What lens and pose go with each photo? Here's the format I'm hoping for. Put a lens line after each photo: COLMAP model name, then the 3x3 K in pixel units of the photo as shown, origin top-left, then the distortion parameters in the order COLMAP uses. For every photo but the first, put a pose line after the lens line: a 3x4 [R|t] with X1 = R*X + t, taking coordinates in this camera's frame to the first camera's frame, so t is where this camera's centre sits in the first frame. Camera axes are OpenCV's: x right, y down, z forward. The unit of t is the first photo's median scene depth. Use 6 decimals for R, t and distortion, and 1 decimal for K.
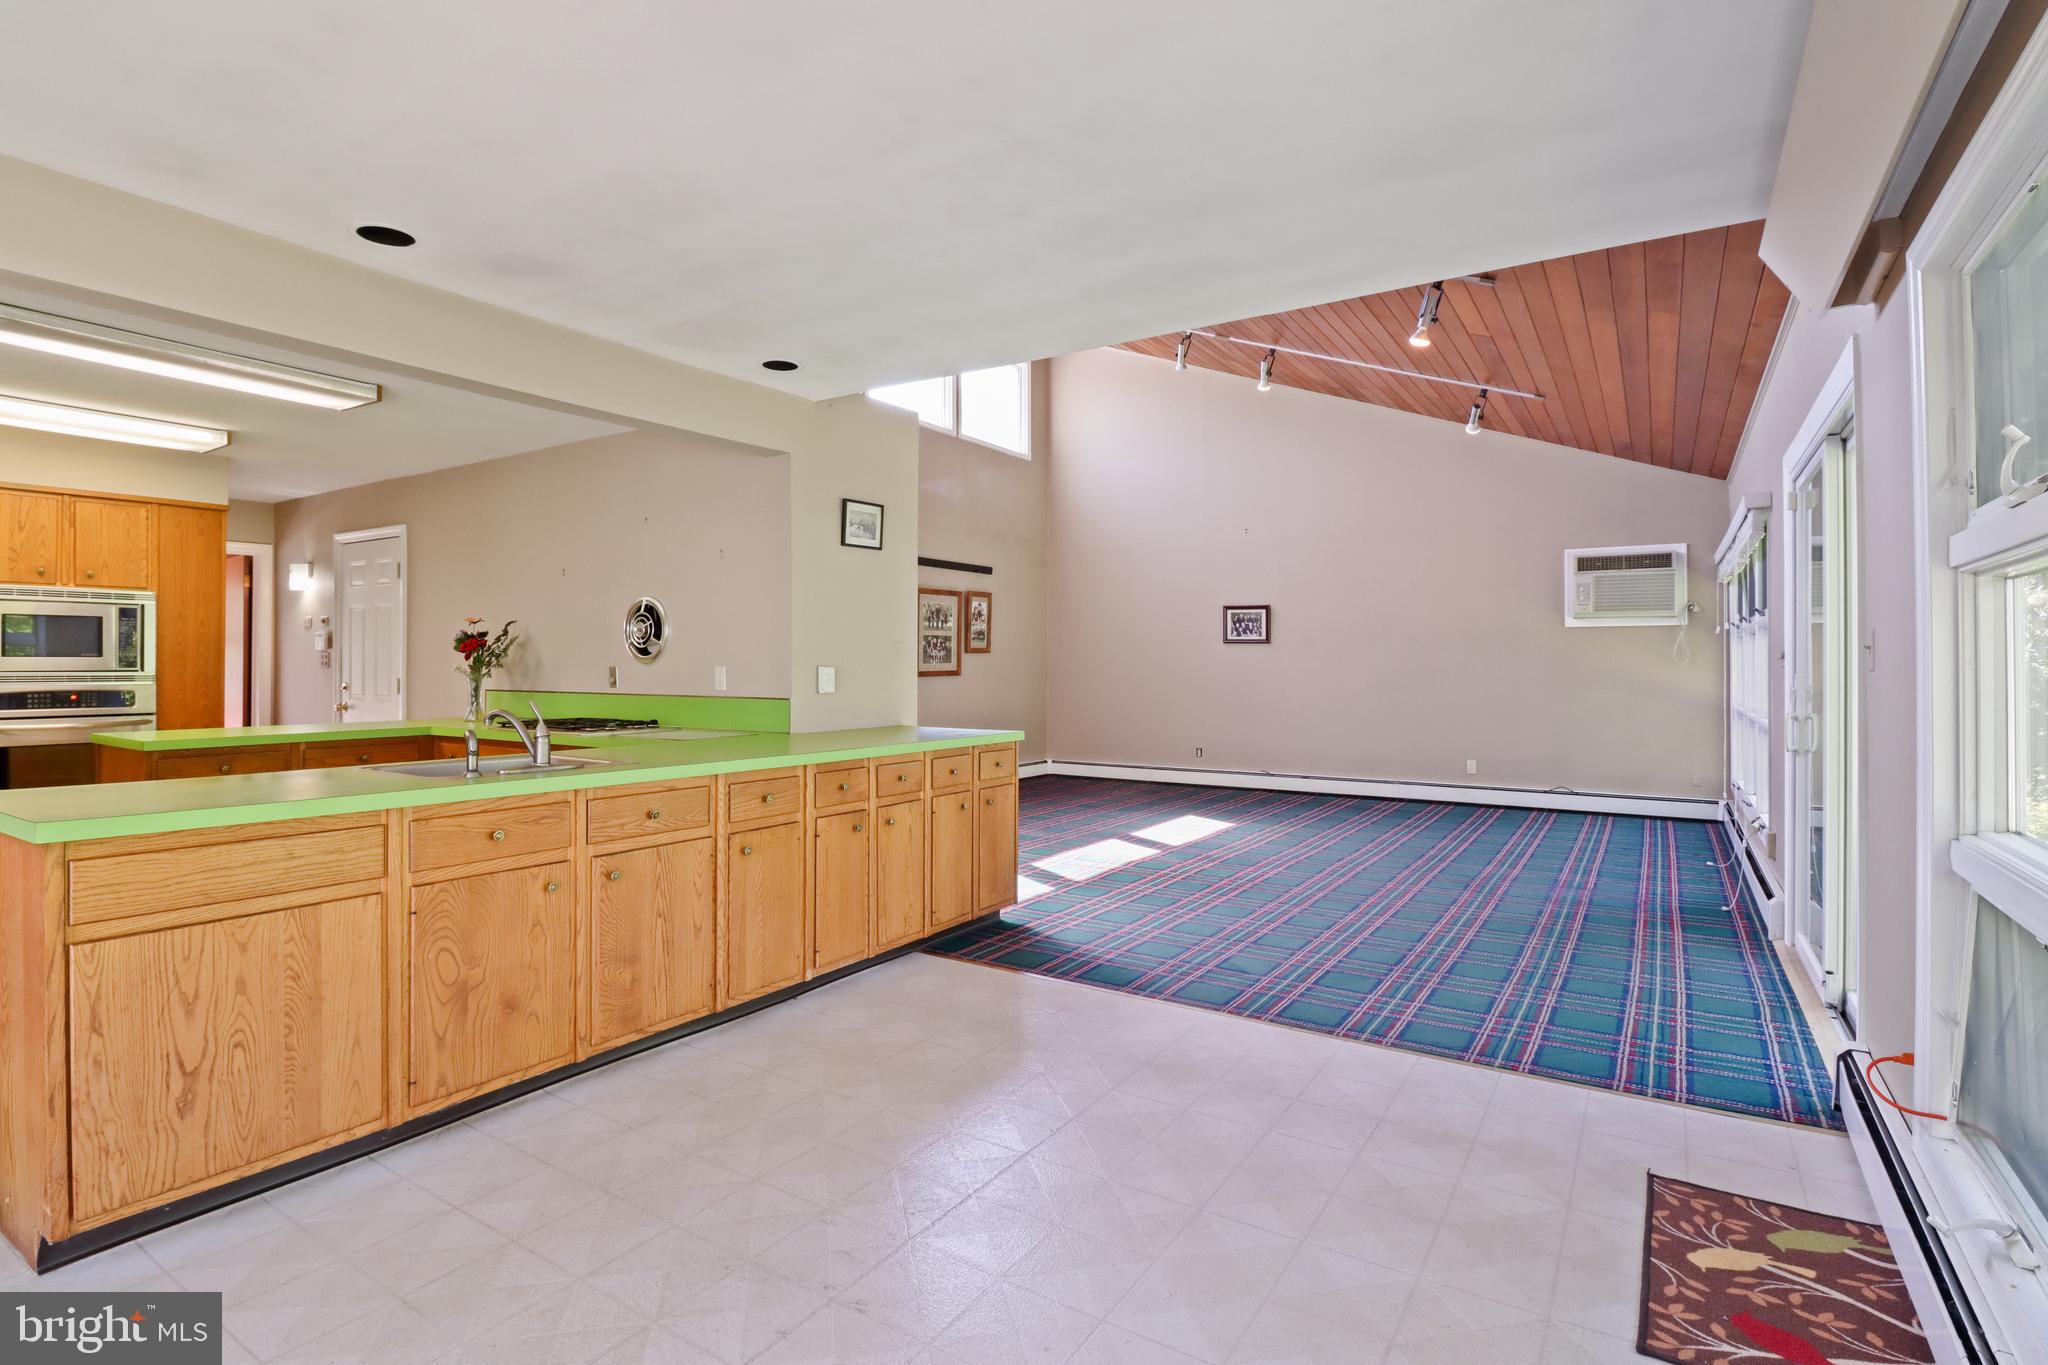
lens RADIAL K [[959.6, 0, 1010.2], [0, 959.6, 671.6], [0, 0, 1]] dist [-0.029201, -0.002504]
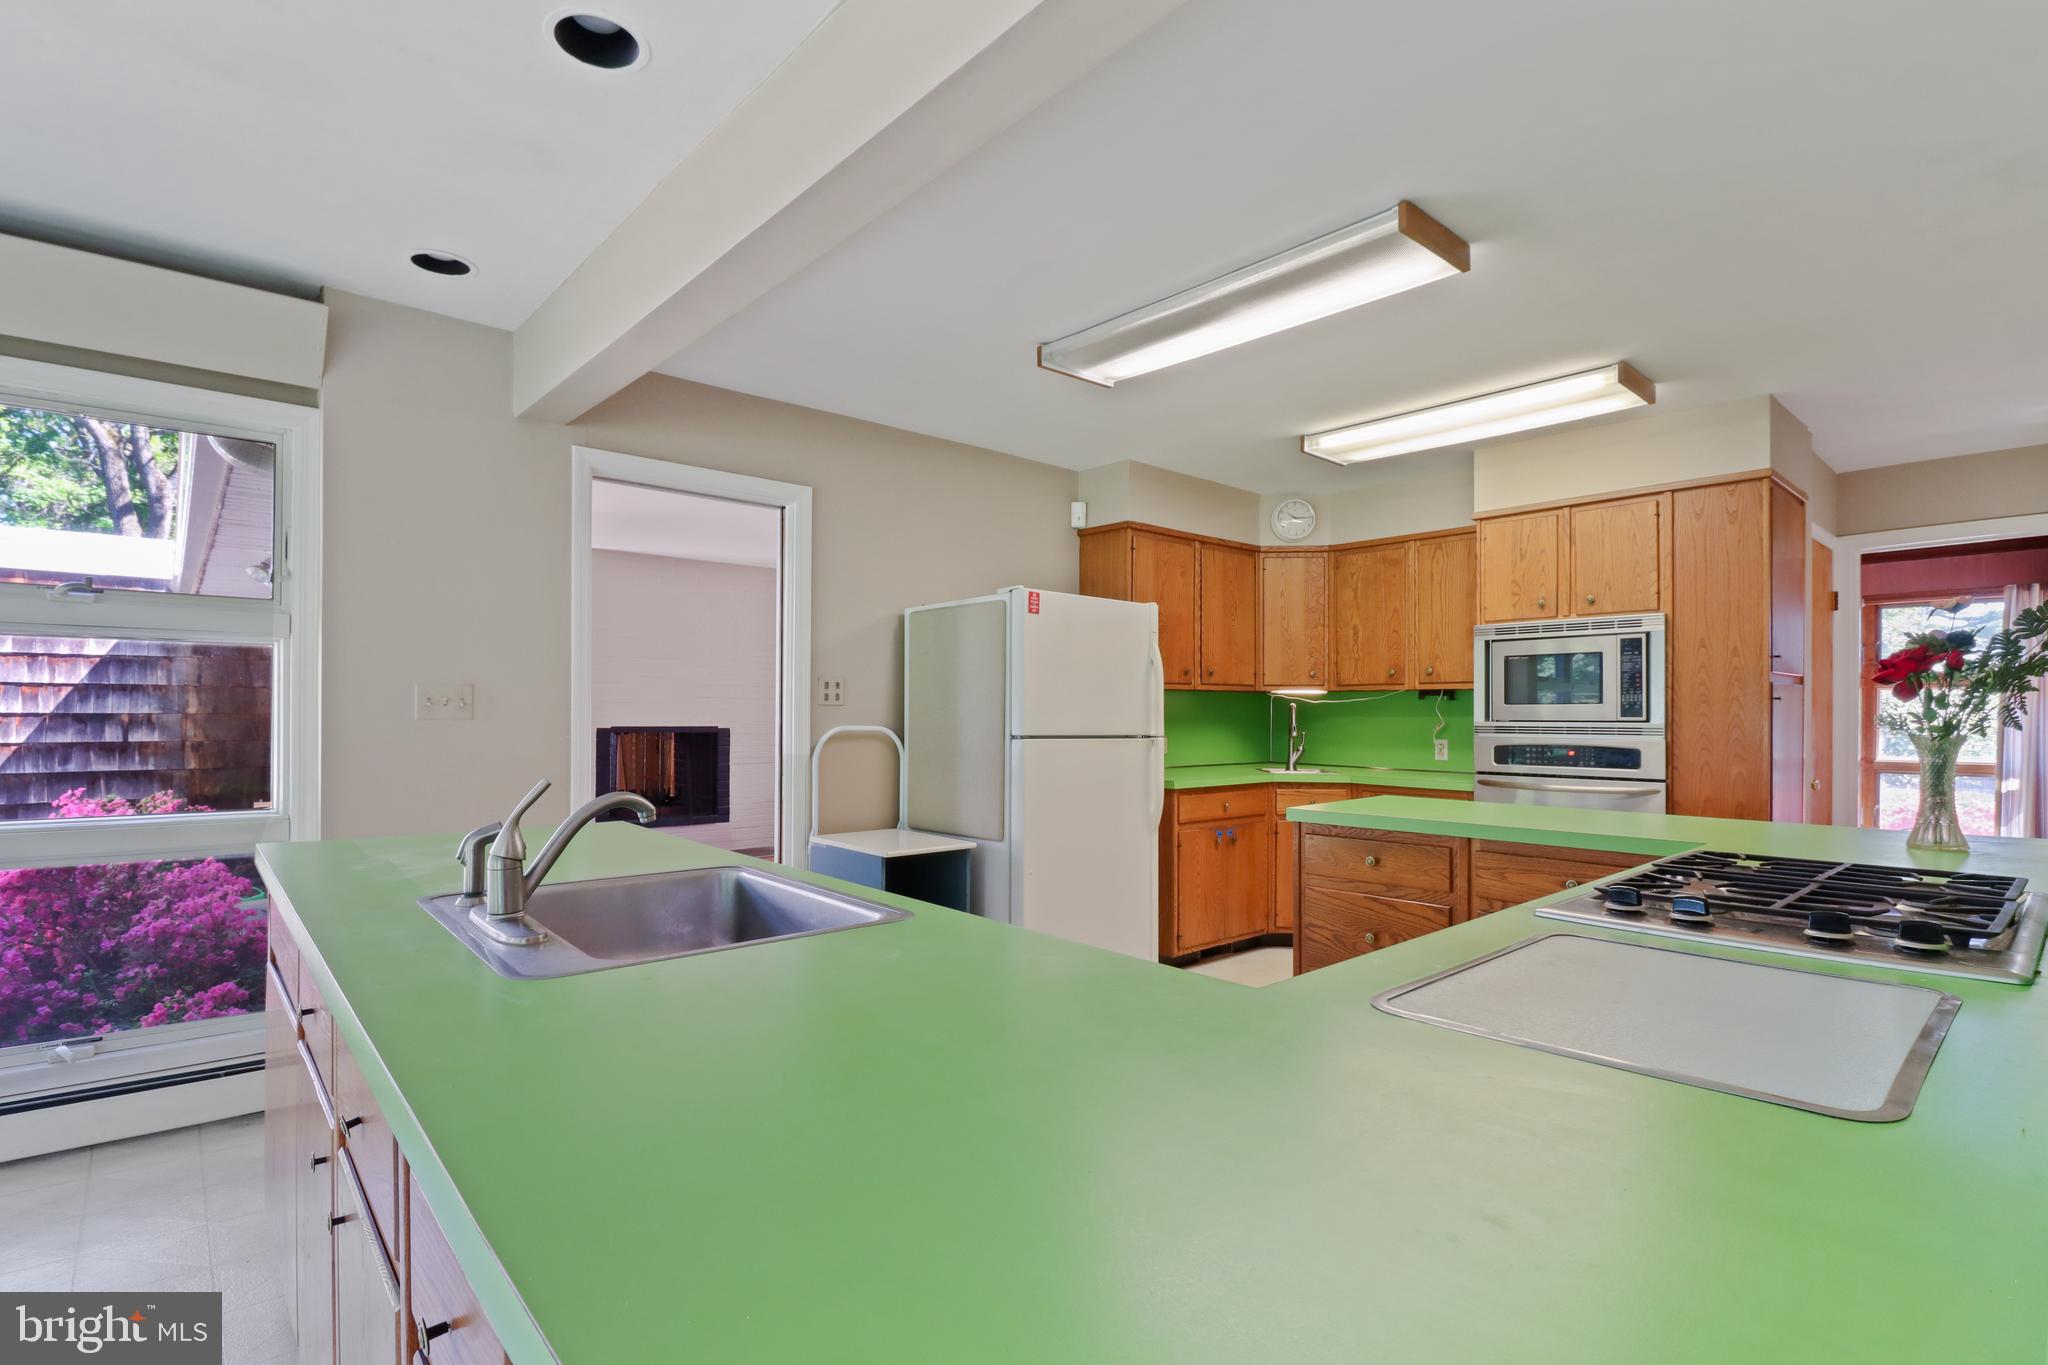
lens RADIAL K [[959.6, 0, 965.7], [0, 959.6, 711.7], [0, 0, 1]] dist [-0.029201, -0.002504]
pose [[-0.329220, -0.004533, -0.944242, -0.048141], [-0.008768, 0.999960, -0.001743, -0.002605], [0.944212, 0.007706, -0.329247, 0.734291]]
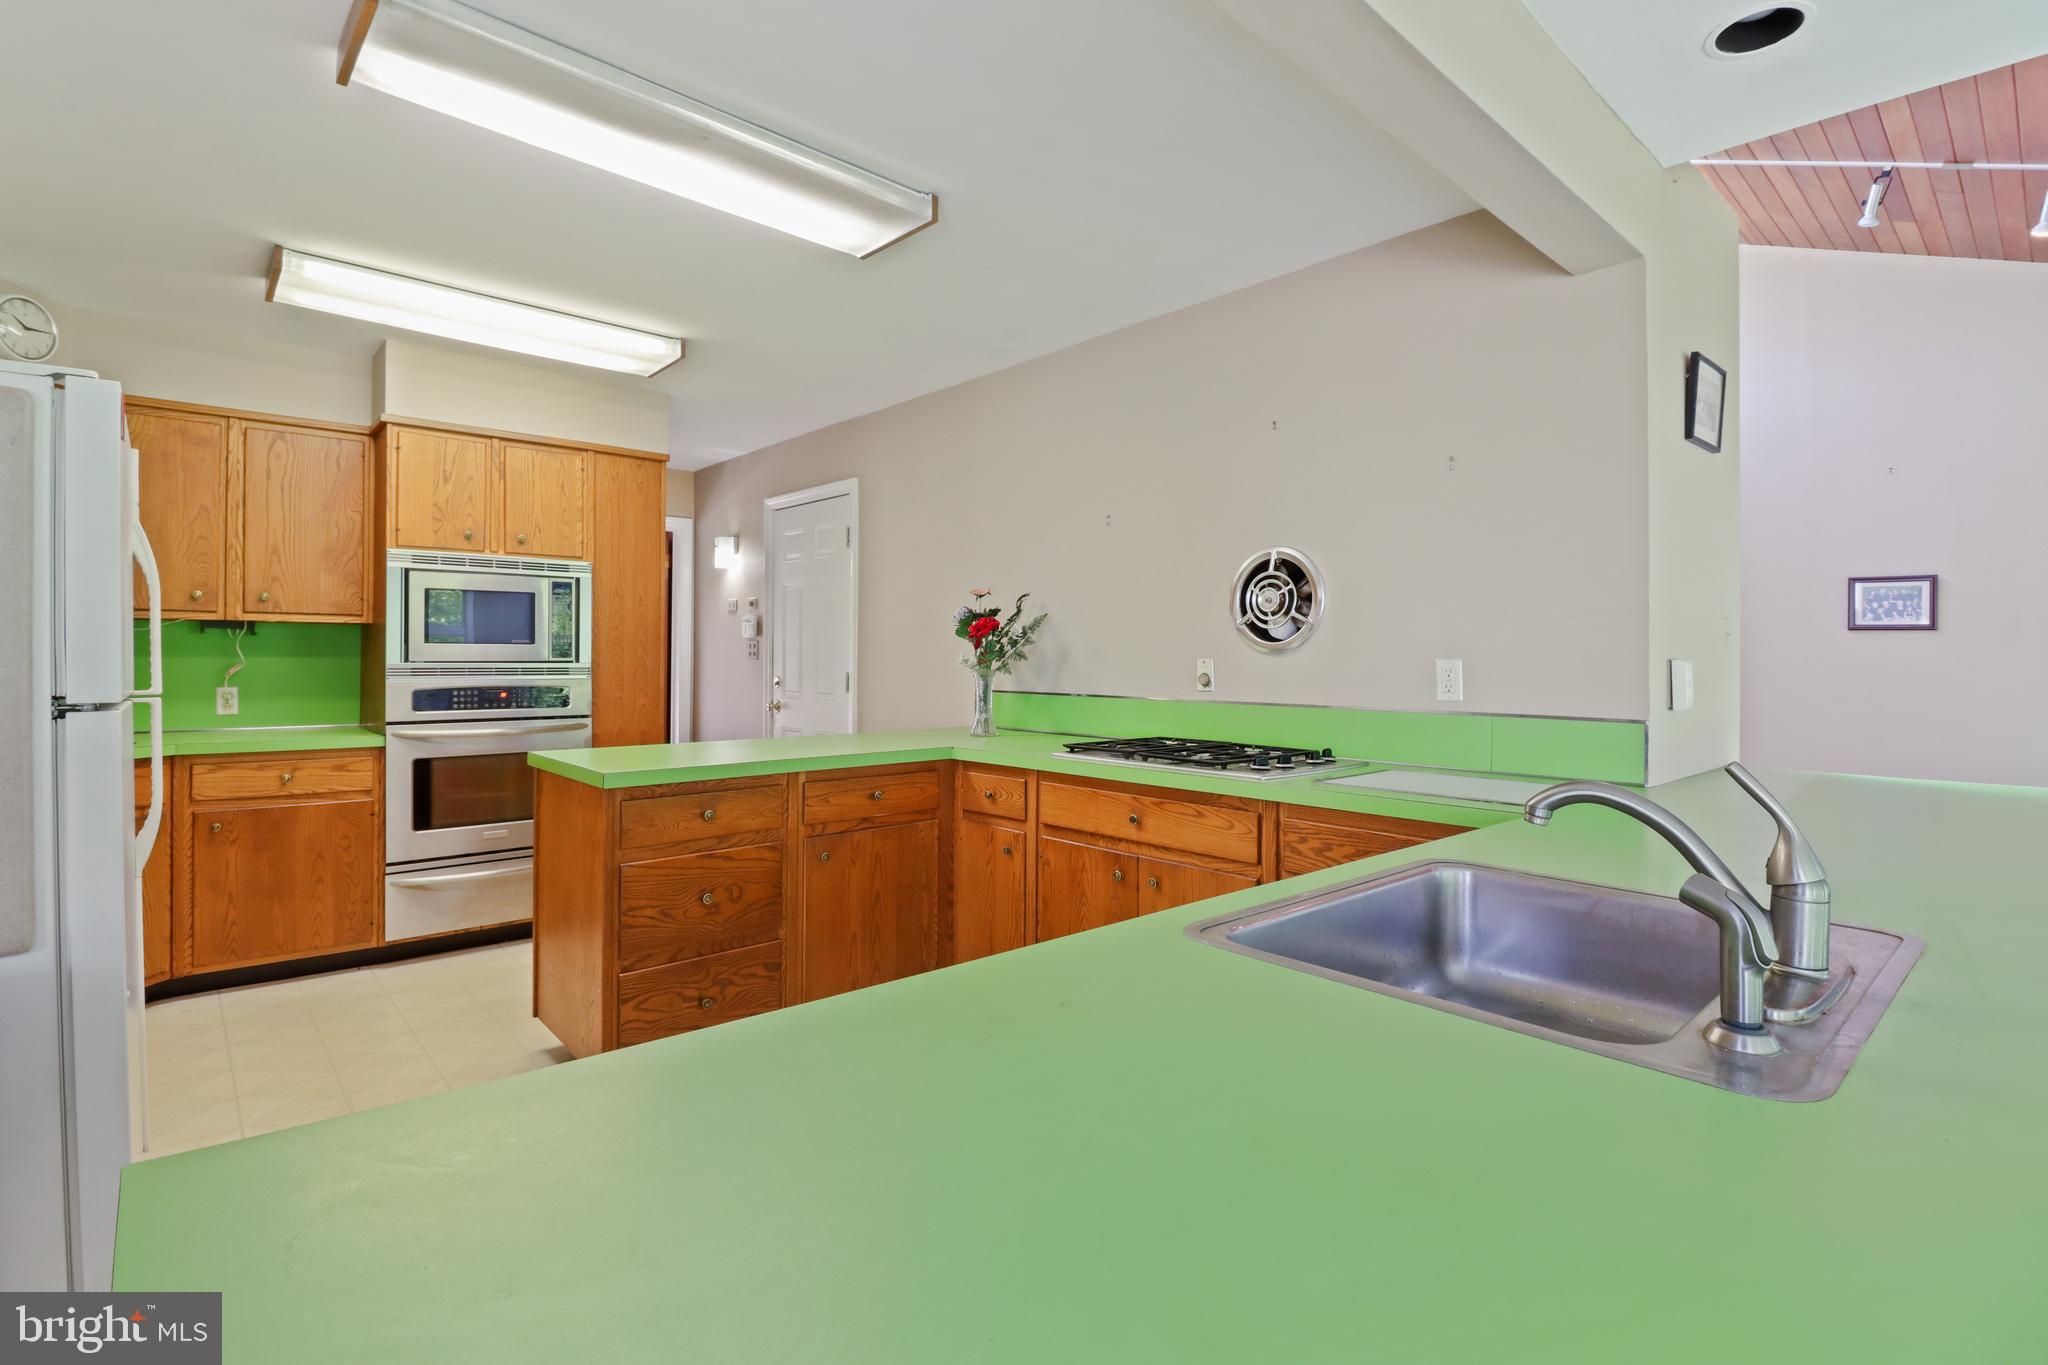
lens RADIAL K [[959.6, 0, 1033.0], [0, 959.6, 669.7], [0, 0, 1]] dist [-0.029201, -0.002504]
pose [[0.962660, 0.007048, -0.270622, -0.341692], [-0.005802, 0.999969, 0.005404, -0.000811], [0.270652, -0.003632, 0.962670, 0.329833]]
